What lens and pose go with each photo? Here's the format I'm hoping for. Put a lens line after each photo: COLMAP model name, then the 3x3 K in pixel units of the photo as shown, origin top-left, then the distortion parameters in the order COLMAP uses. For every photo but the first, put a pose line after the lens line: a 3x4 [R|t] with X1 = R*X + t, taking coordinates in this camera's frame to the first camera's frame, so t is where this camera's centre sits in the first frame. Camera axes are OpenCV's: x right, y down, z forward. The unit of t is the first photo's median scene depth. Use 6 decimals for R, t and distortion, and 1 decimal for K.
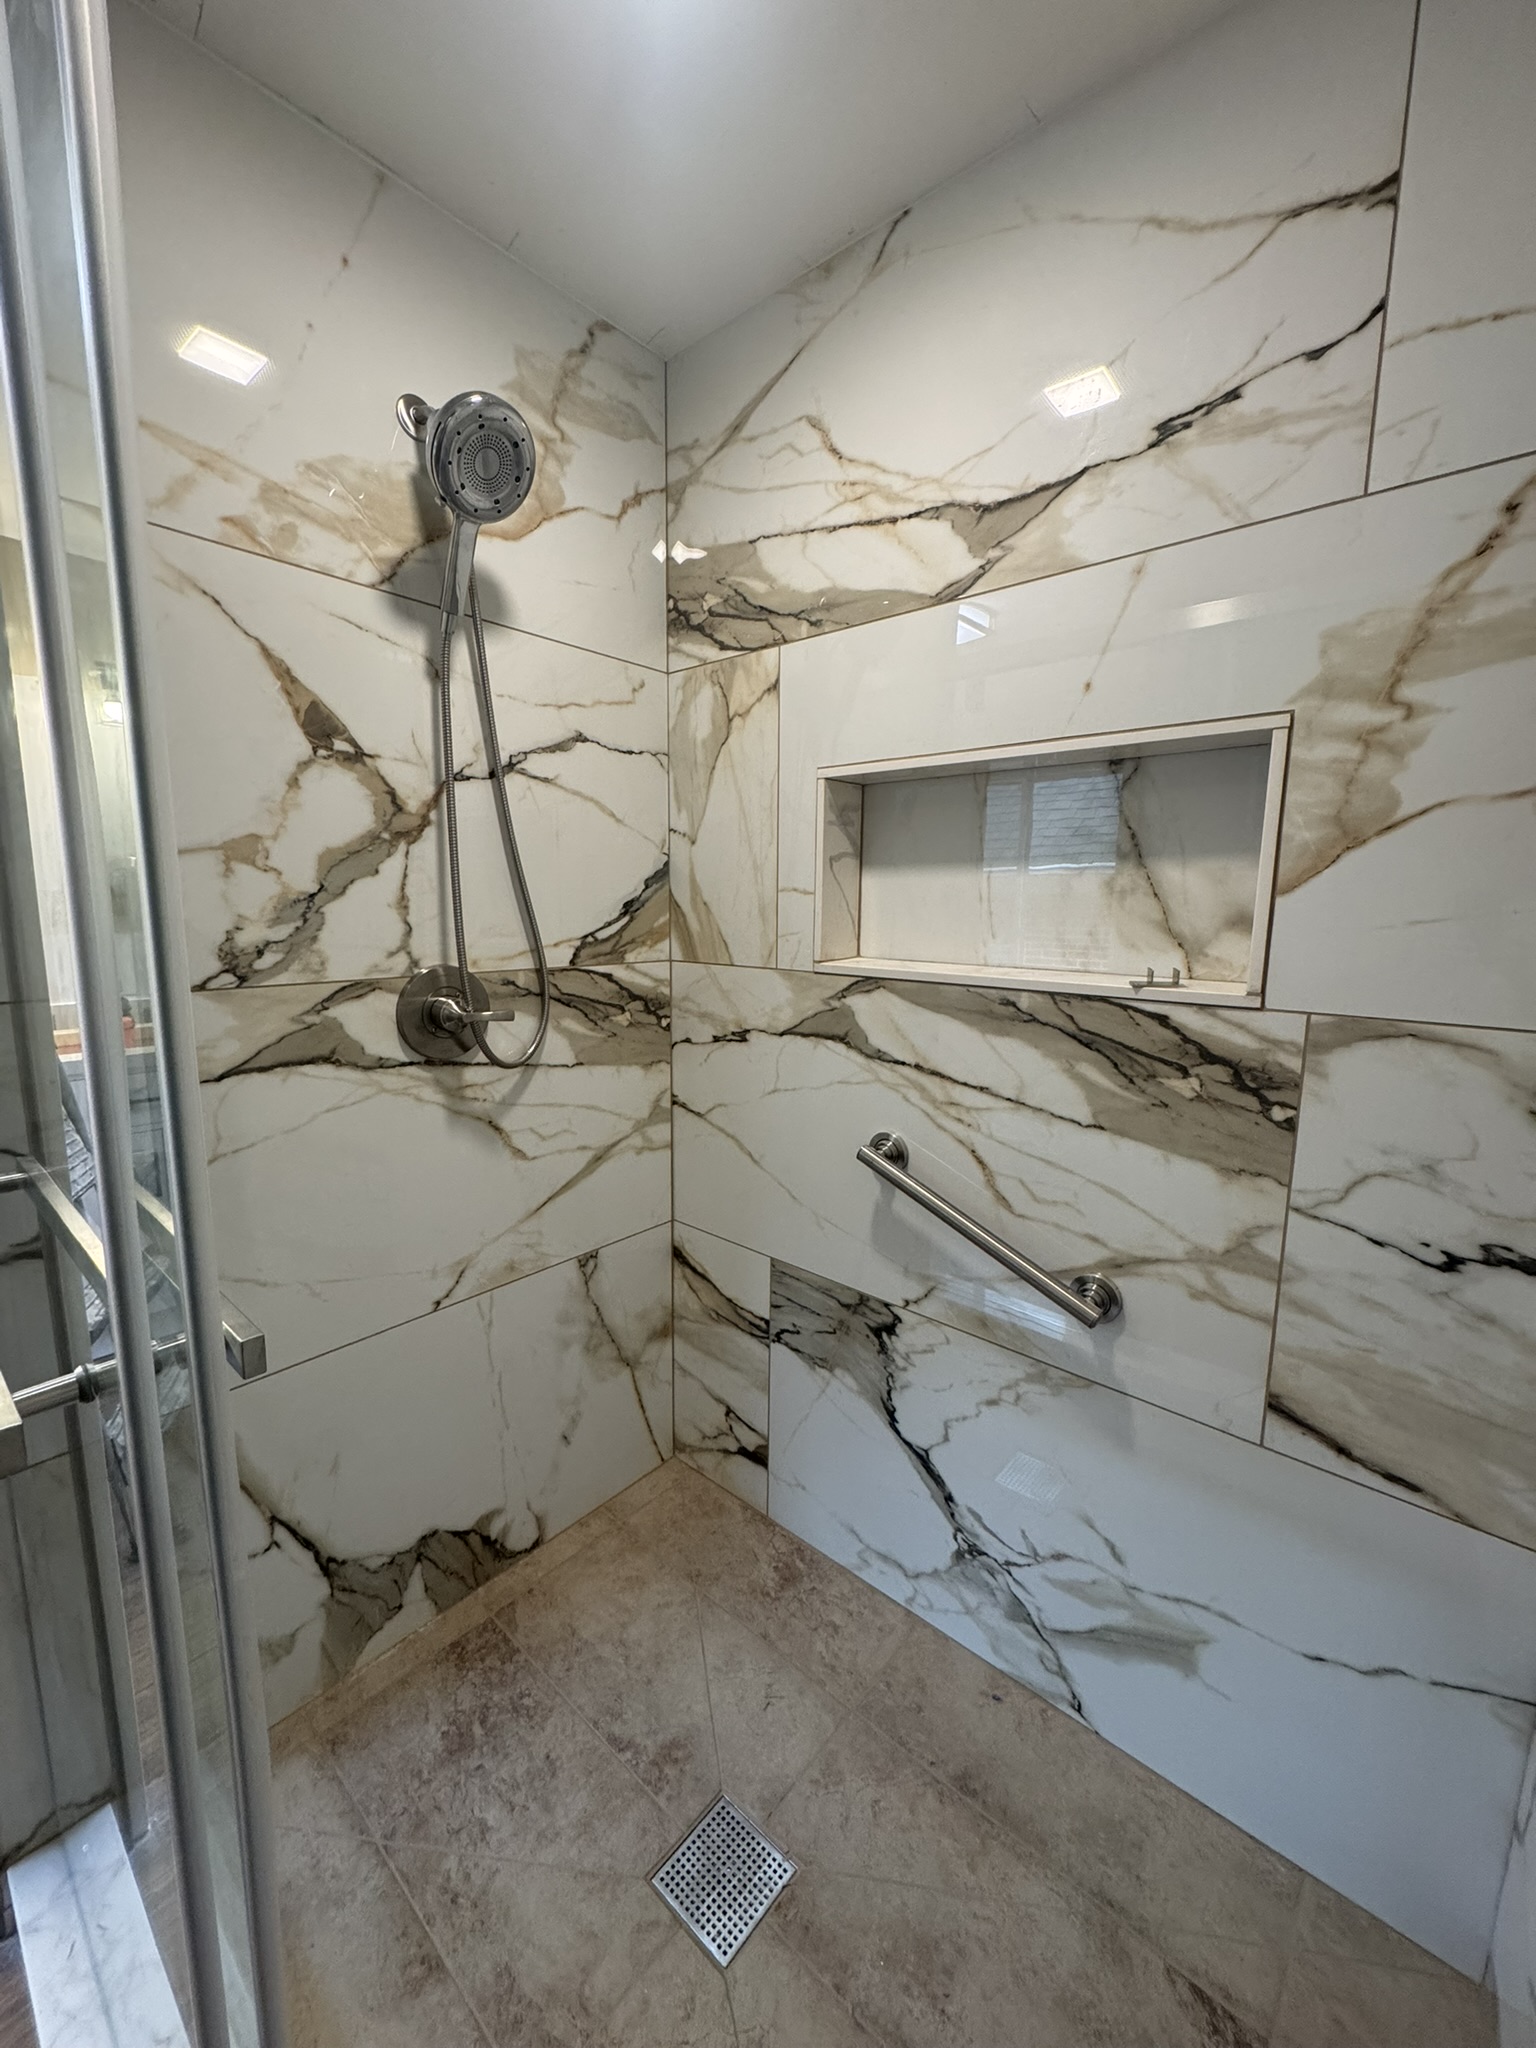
lens RADIAL K [[814.8, 0, 768.4], [0, 814.8, 1022.9], [0, 0, 1]] dist [-0.001926, 0.000219]
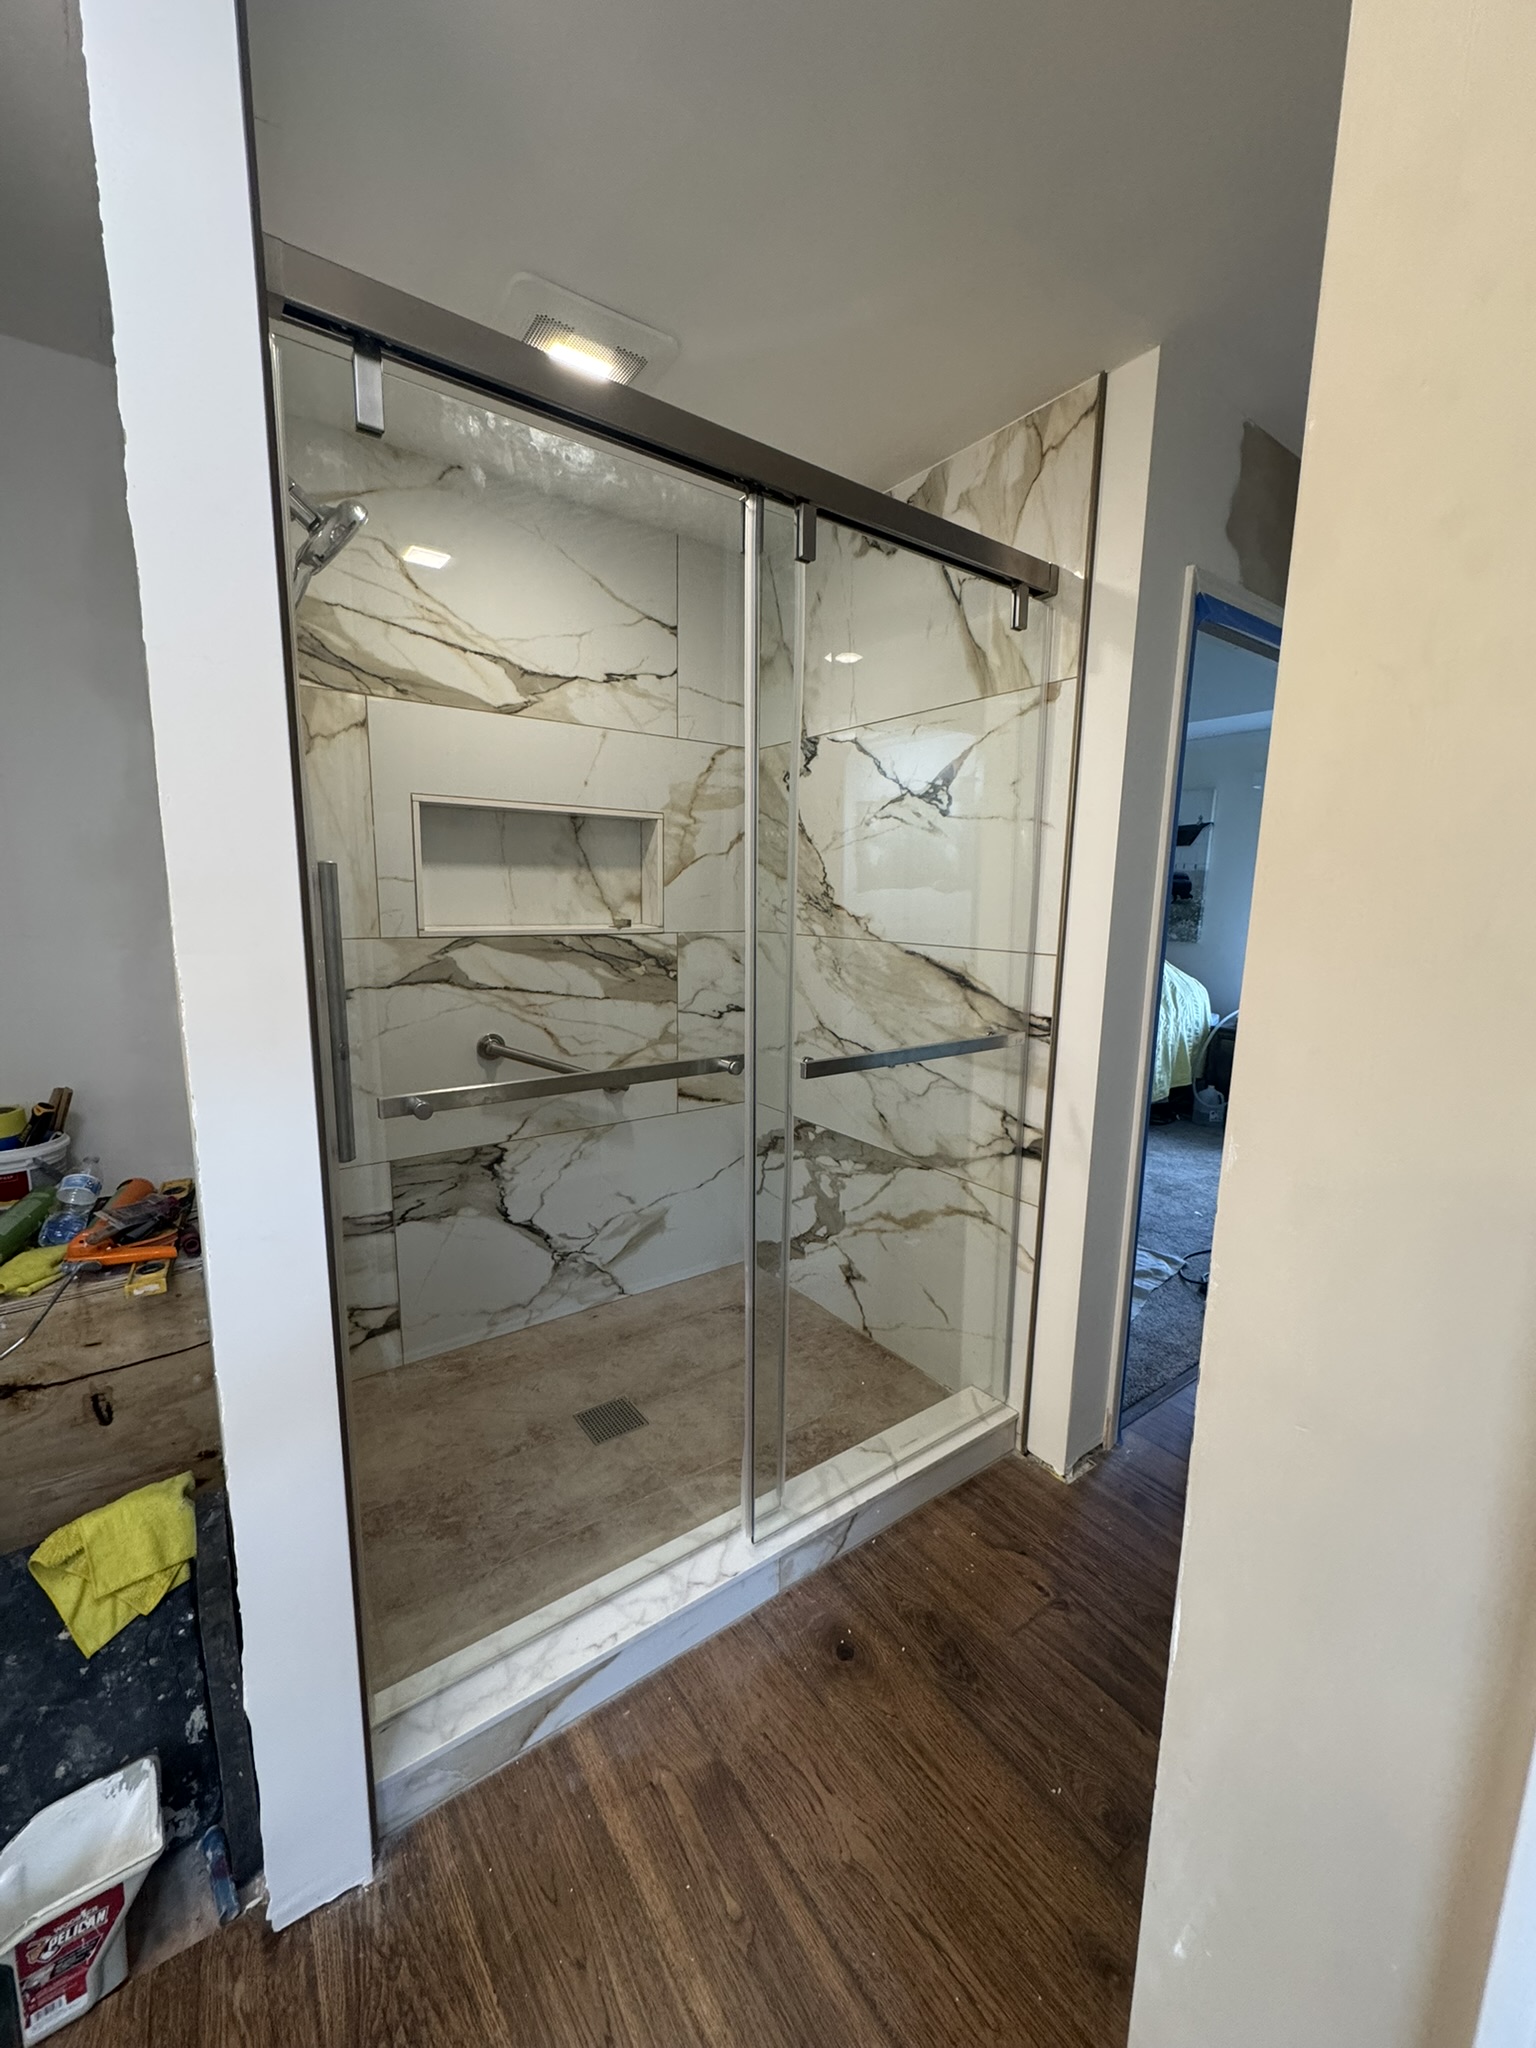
lens RADIAL K [[814.8, 0, 768.4], [0, 814.8, 1022.9], [0, 0, 1]] dist [-0.001926, 0.000219]
pose [[0.223106, -0.160692, 0.961458, -1.257475], [0.133031, 0.982110, 0.133274, -0.025652], [-0.965674, 0.098169, 0.240492, 0.096553]]
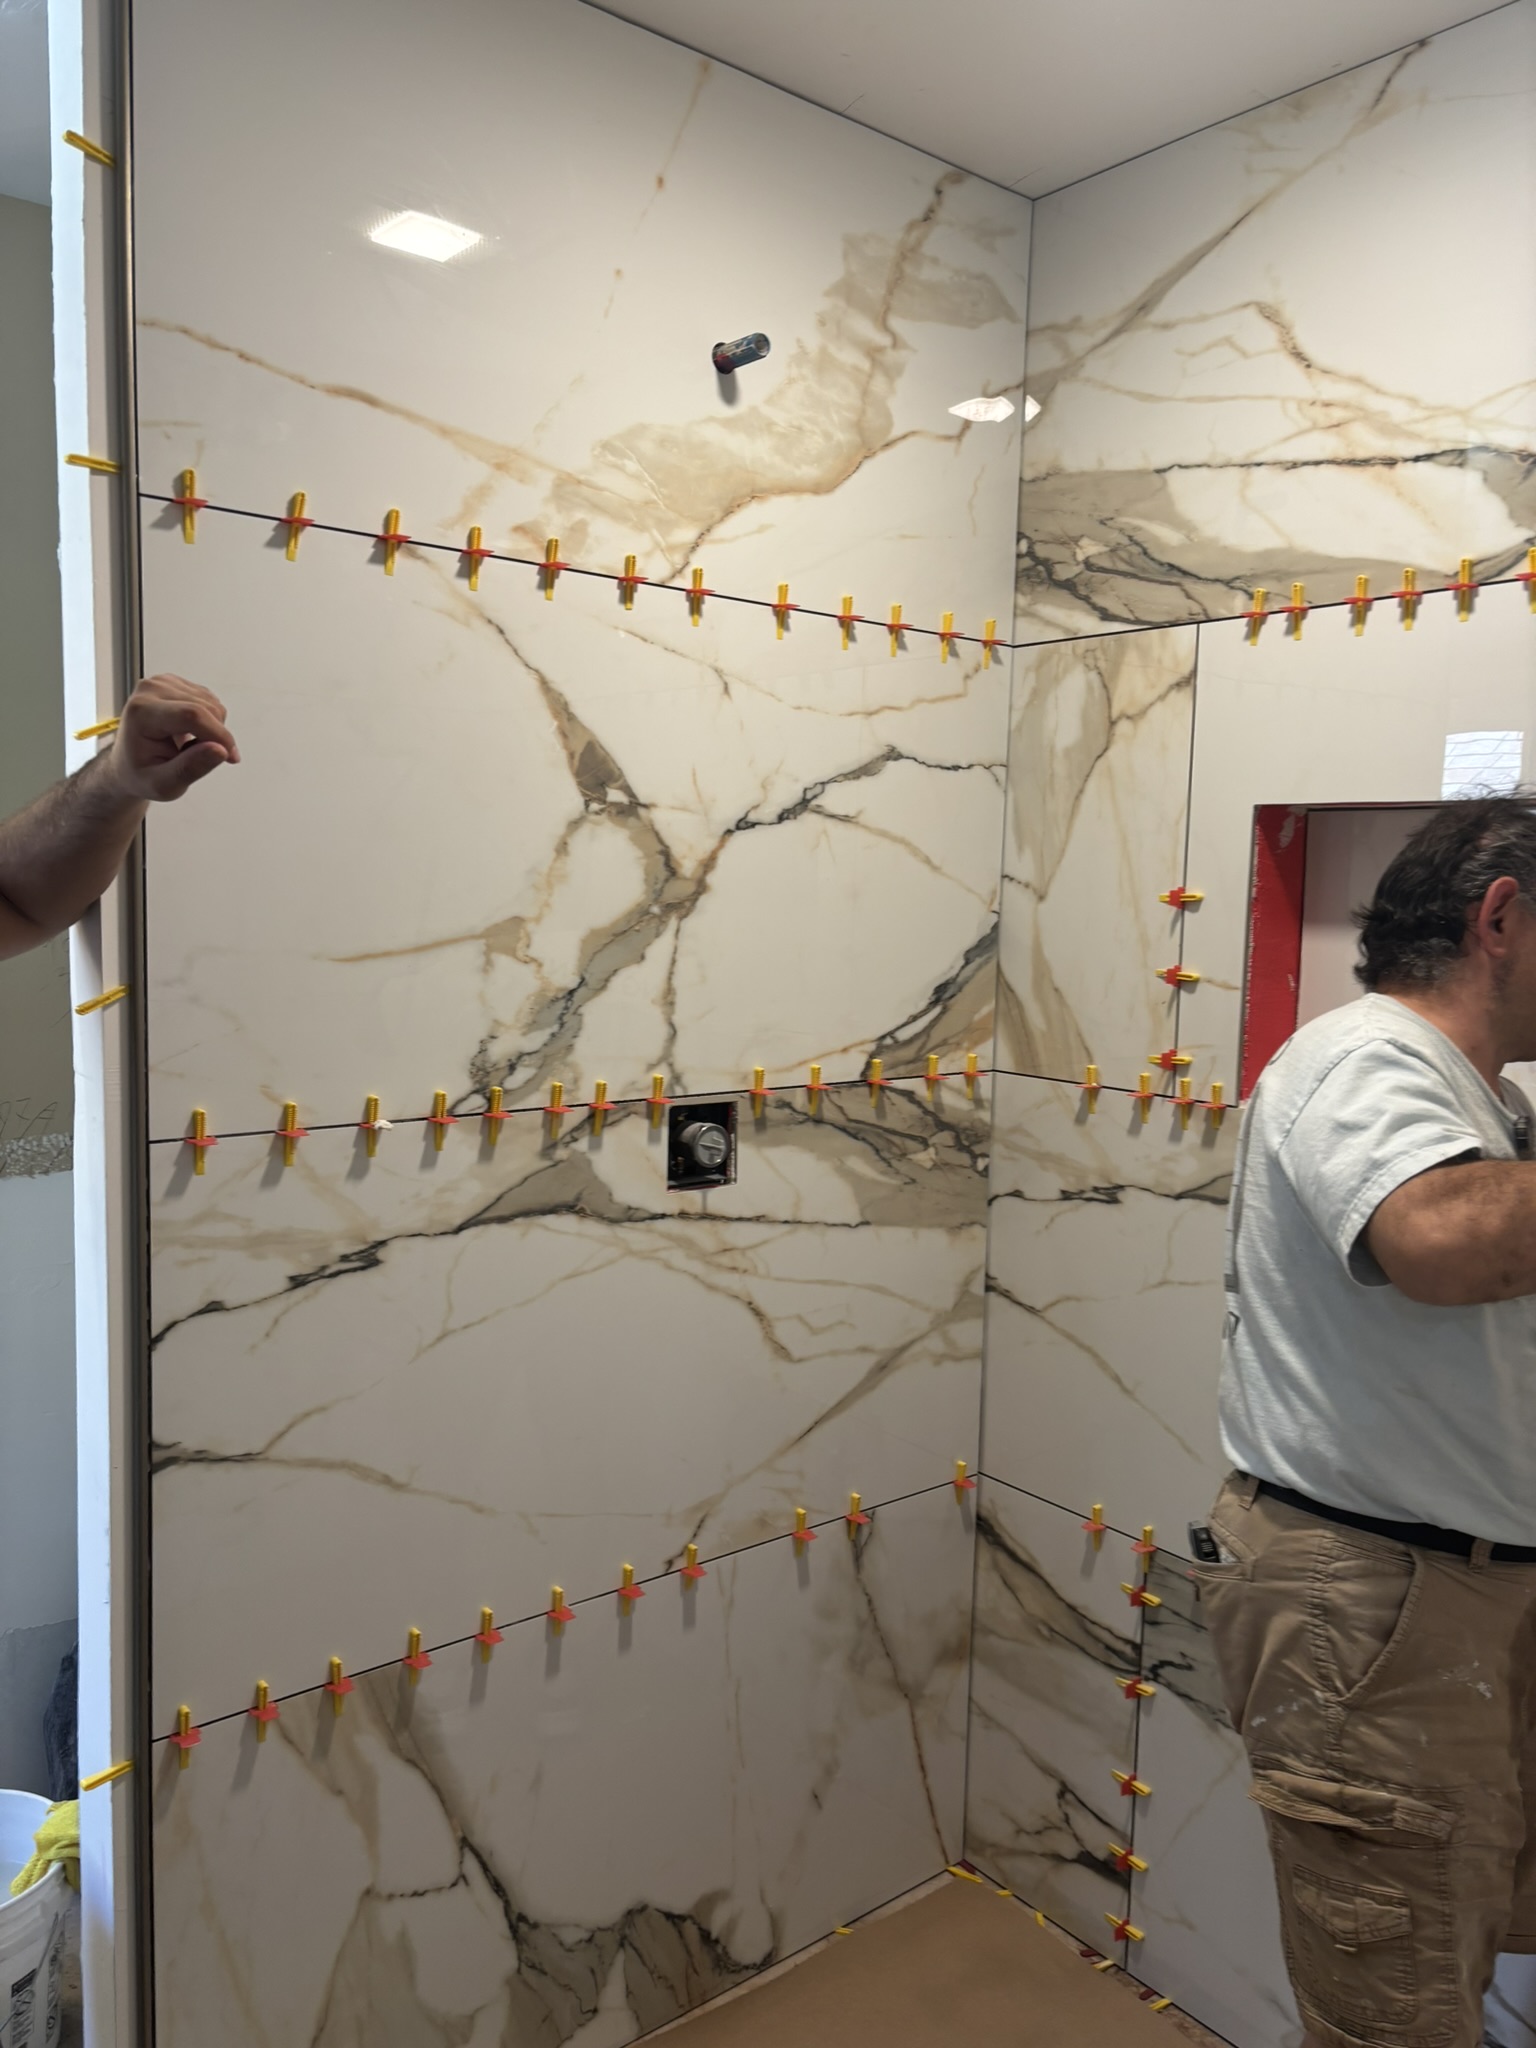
lens RADIAL K [[1546.2, 0, 757.5], [0, 1546.2, 1032.3], [0, 0, 1]] dist [0.062581, -0.069084]
pose [[0.985057, 0.032333, -0.169165, -0.121568], [-0.041522, 0.997832, -0.051069, -0.044153], [0.167147, 0.057330, 0.984264, -0.328800]]
